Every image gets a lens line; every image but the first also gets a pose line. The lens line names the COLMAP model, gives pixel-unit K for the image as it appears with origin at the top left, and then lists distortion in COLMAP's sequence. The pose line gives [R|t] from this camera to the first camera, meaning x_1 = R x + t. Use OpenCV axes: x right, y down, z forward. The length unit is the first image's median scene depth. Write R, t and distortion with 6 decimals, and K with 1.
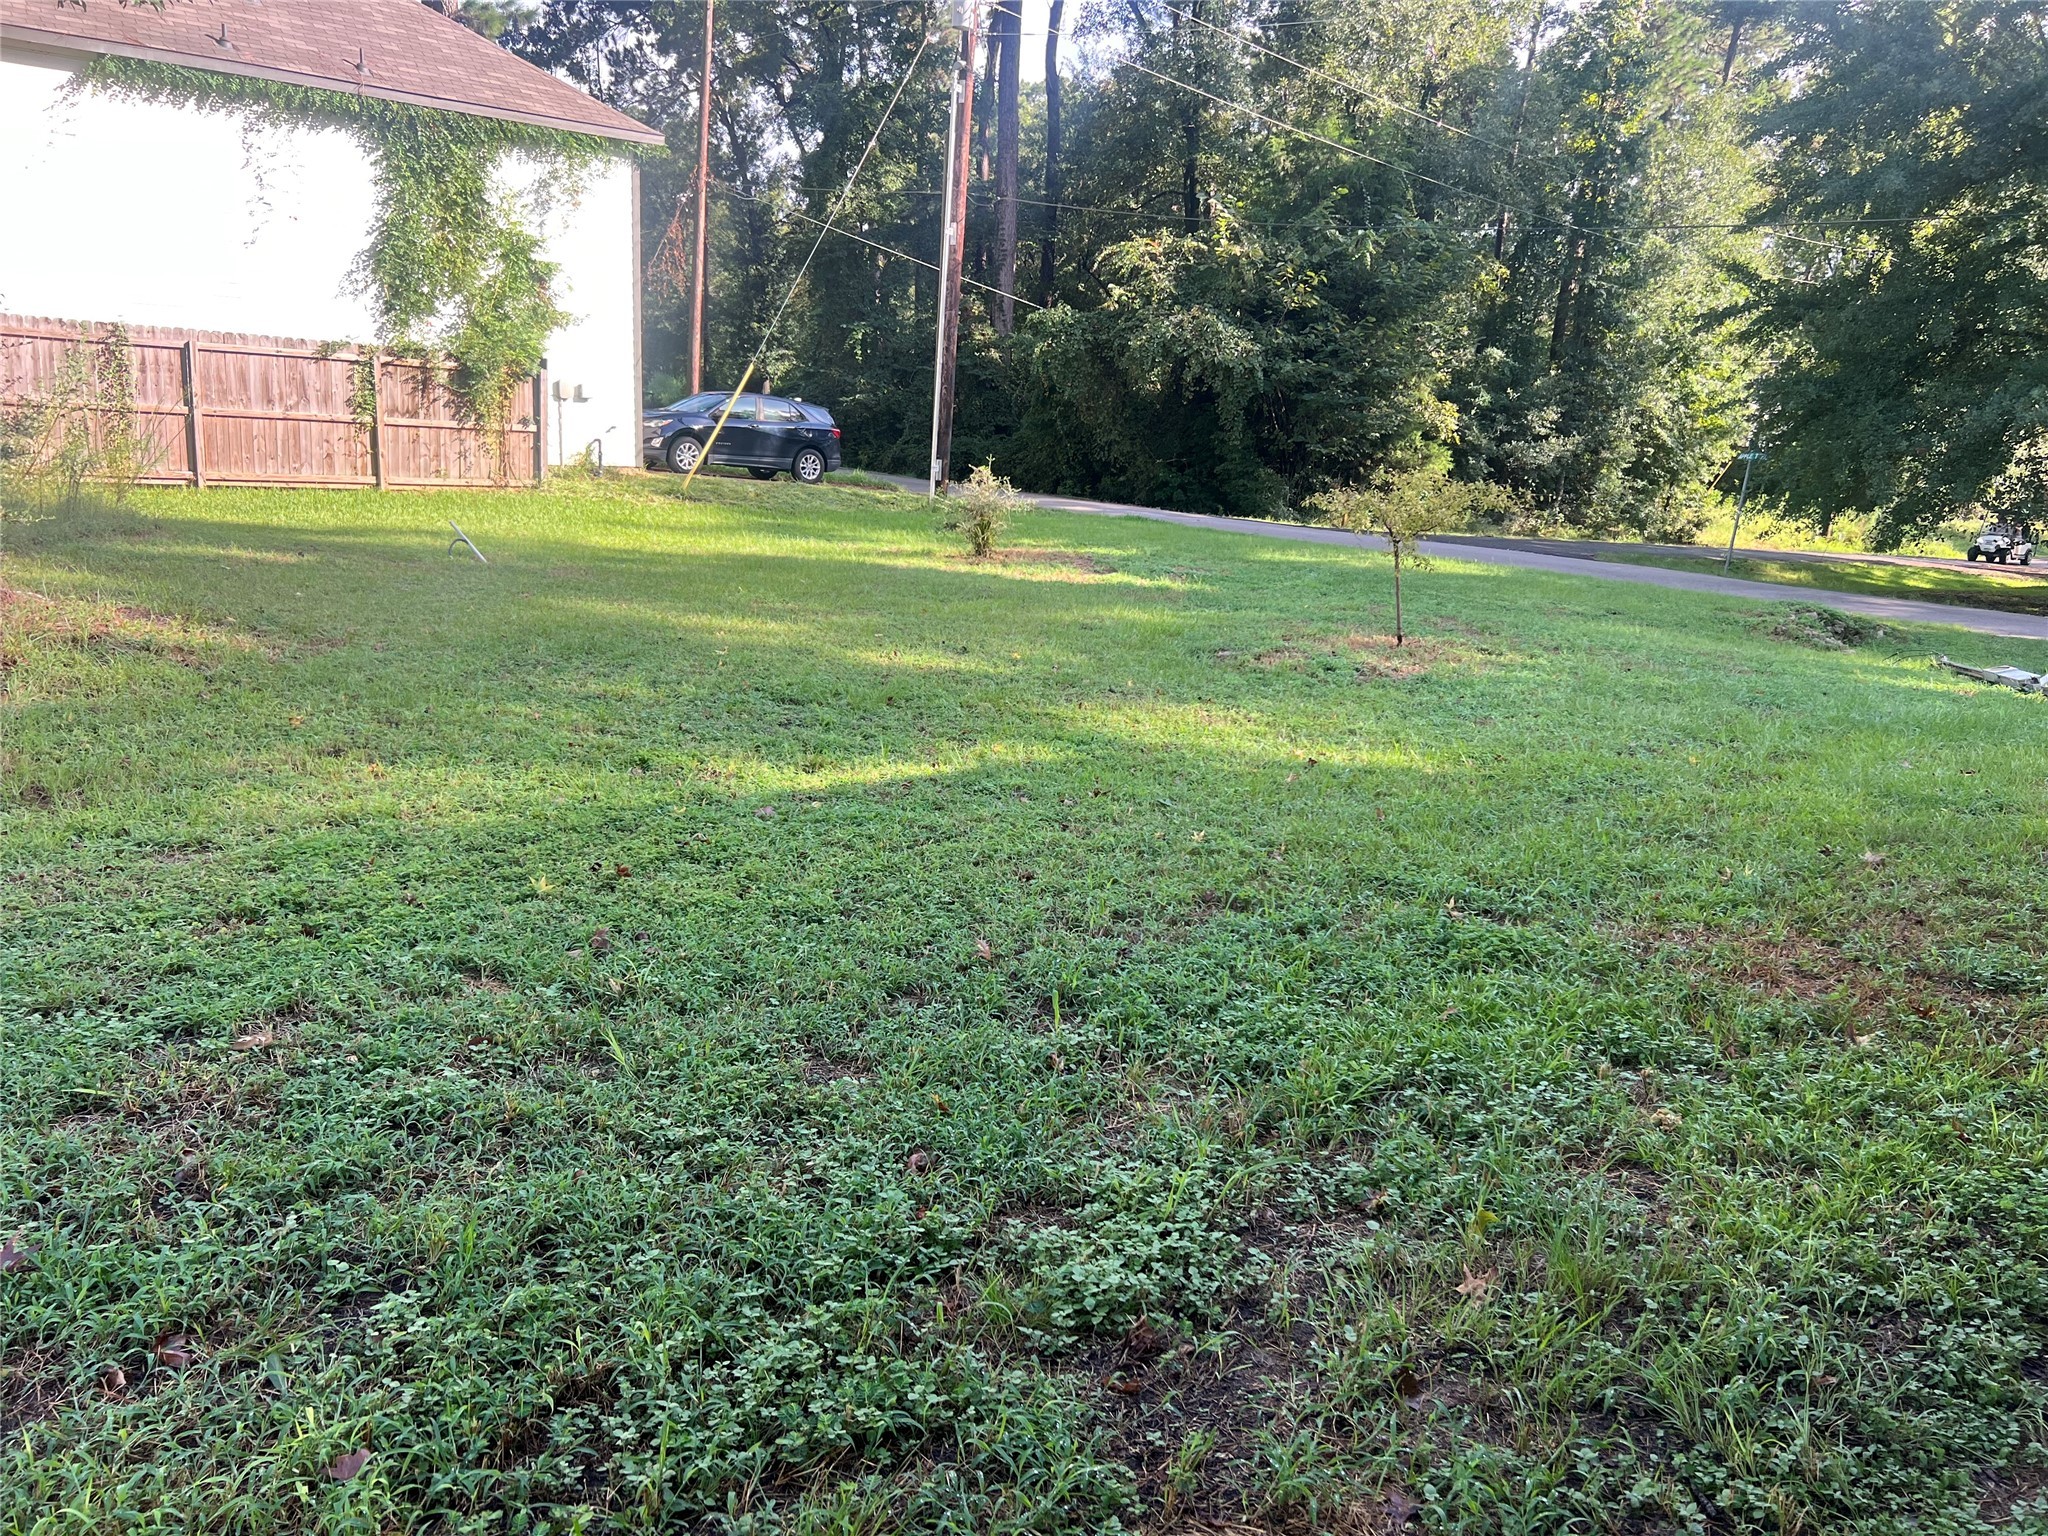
lens RADIAL K [[1520.7, 0, 1033.7], [0, 1520.7, 756.9], [0, 0, 1]] dist [0.159318, -0.199545]
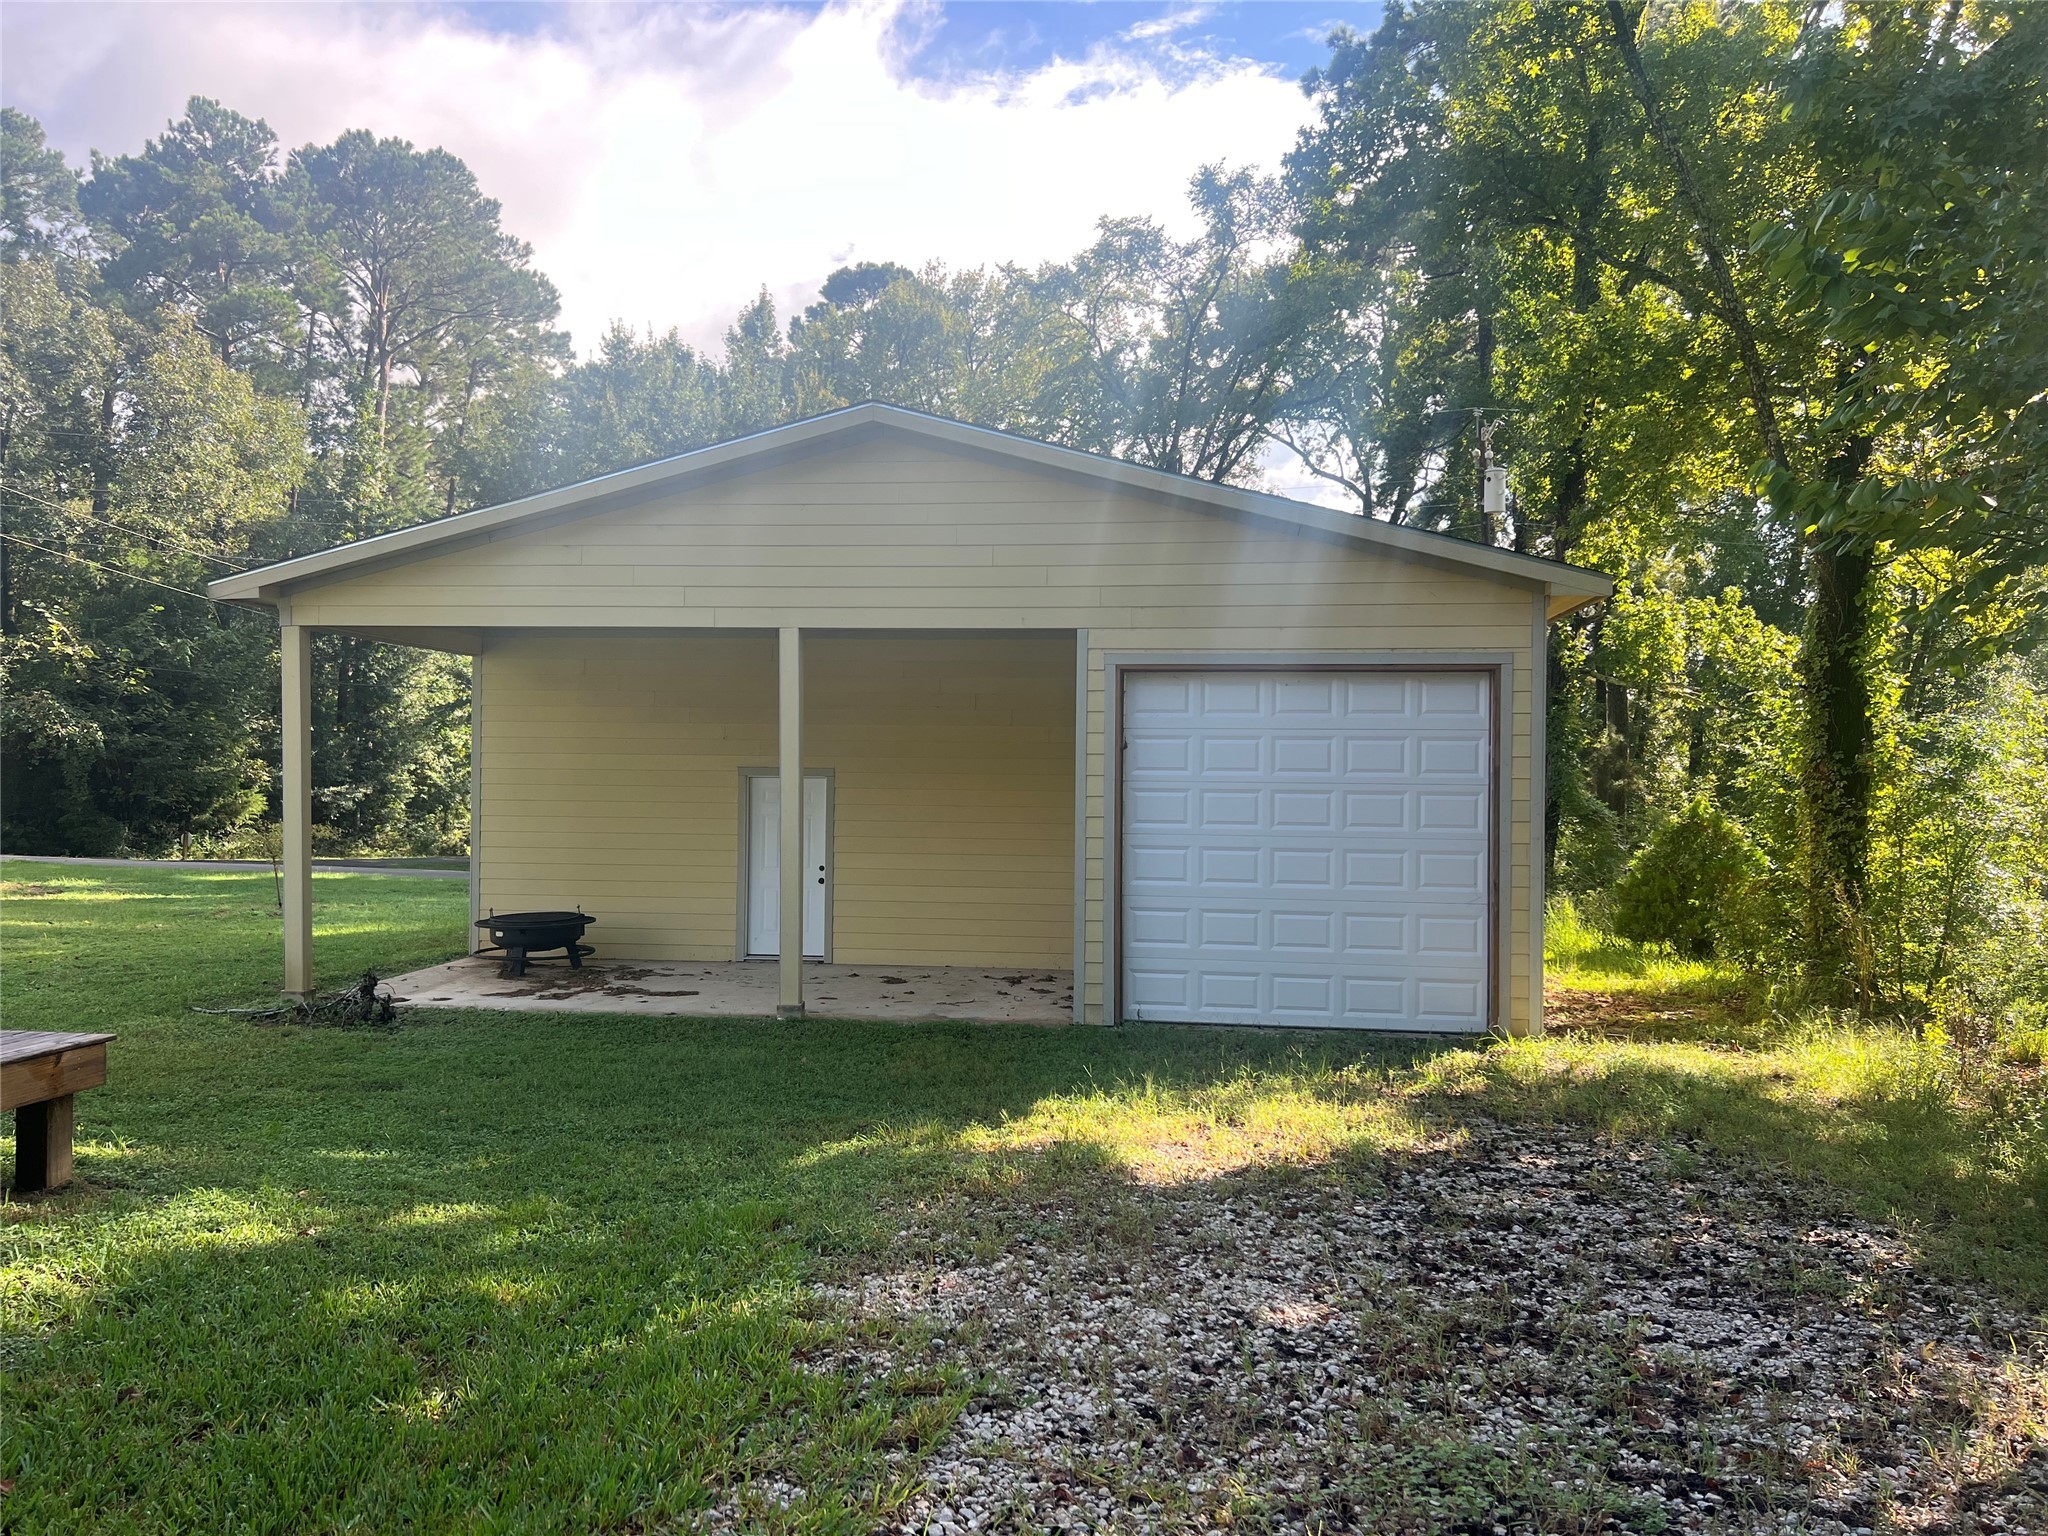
lens RADIAL K [[1520.7, 0, 1033.7], [0, 1520.7, 756.9], [0, 0, 1]] dist [0.159318, -0.199545]
pose [[0.738834, -0.027080, 0.673343, -0.145295], [0.160612, 0.977474, -0.136923, 0.054154], [-0.654468, 0.209311, 0.726540, -0.402778]]
